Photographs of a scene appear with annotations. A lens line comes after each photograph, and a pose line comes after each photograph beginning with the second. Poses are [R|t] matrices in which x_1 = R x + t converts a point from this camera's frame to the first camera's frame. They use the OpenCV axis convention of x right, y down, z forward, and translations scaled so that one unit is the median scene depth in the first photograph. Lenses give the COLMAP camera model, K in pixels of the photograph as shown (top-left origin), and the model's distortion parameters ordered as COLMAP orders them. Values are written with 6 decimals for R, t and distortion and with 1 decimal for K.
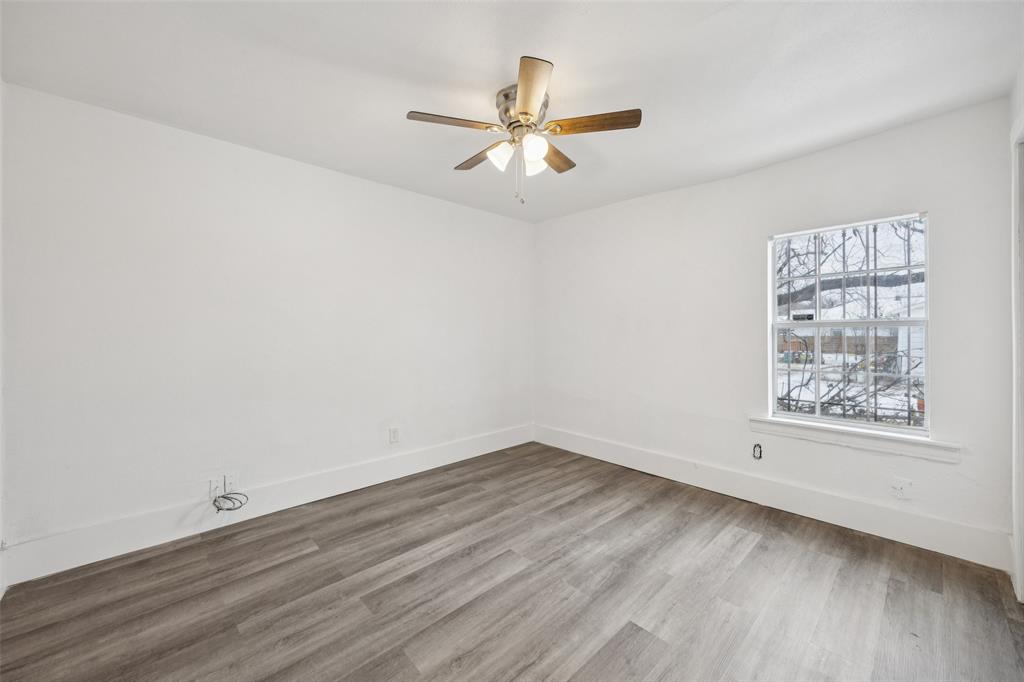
lens RADIAL K [[405.0, 0, 511.3], [0, 405.0, 334.4], [0, 0, 1]] dist [0.004778, -0.001447]
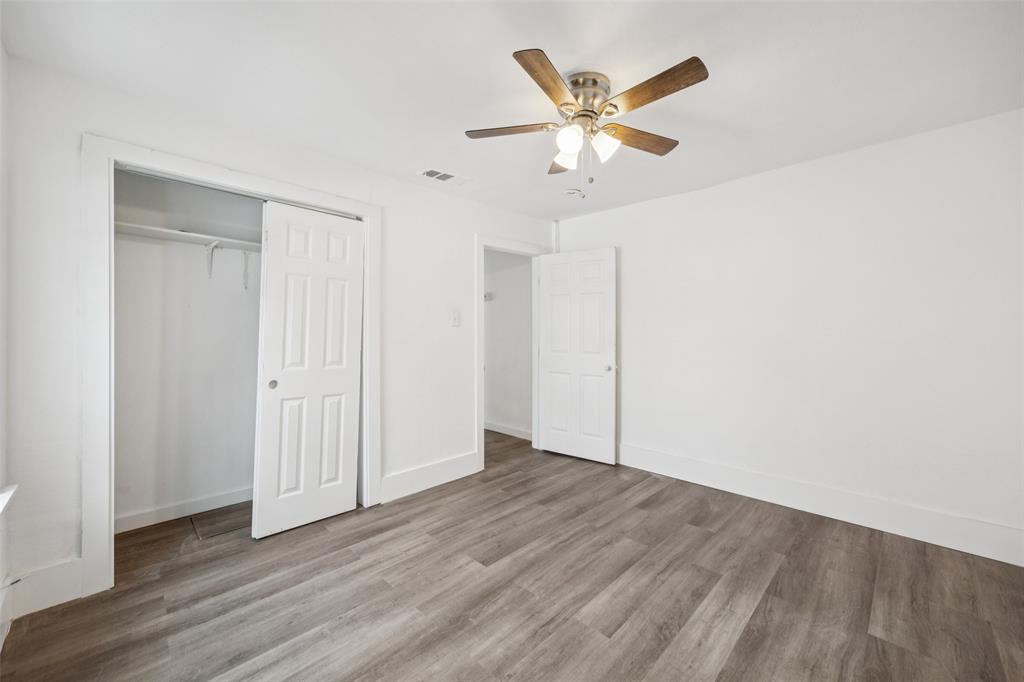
lens RADIAL K [[405.0, 0, 512.8], [0, 405.0, 333.1], [0, 0, 1]] dist [0.004778, -0.001447]
pose [[-0.999577, -0.001303, -0.029044, 0.213802], [-0.001829, 0.999835, 0.018095, -0.027793], [0.029016, 0.018140, -0.999414, 1.913877]]
